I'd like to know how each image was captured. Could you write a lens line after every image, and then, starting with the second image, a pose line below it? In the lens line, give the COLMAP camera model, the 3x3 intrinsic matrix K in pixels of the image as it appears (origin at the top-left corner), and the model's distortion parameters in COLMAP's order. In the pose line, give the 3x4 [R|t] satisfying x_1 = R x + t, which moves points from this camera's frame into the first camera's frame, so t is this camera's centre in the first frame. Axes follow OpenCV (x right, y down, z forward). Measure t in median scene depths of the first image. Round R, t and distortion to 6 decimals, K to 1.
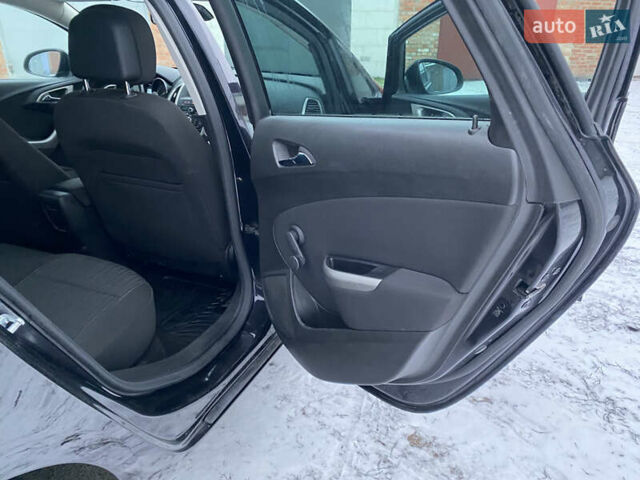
lens RADIAL K [[479.7, 0, 320.0], [0, 479.7, 240.0], [0, 0, 1]] dist [-0.002585, -0.001588]
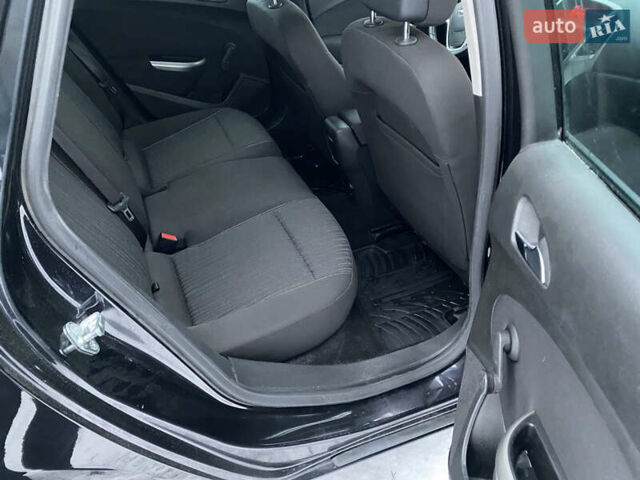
lens RADIAL K [[484.3, 0, 330.9], [0, 484.3, 236.6], [0, 0, 1]] dist [0.009180, -0.001810]
pose [[0.709938, 0.416481, -0.567919, 0.059813], [-0.294518, 0.908073, 0.297763, -0.174426], [0.639724, -0.044131, 0.767337, 0.266714]]
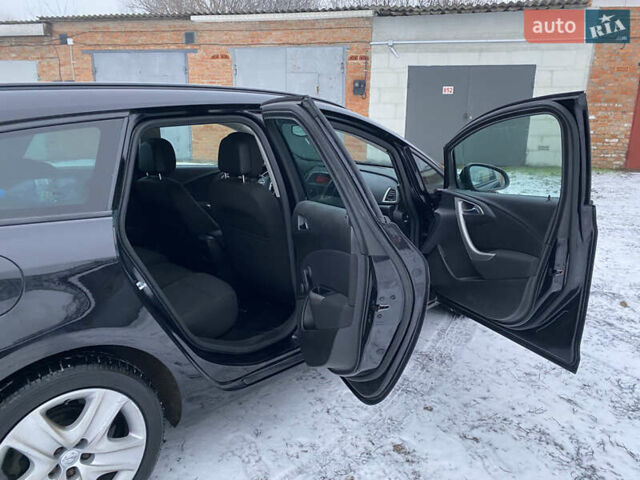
lens RADIAL K [[484.3, 0, 330.9], [0, 484.3, 236.6], [0, 0, 1]] dist [0.009180, -0.001810]
pose [[0.926901, 0.094598, -0.363188, 0.425976], [-0.152308, 0.979255, -0.133648, 0.055354], [0.343011, 0.179195, 0.922081, -0.359134]]
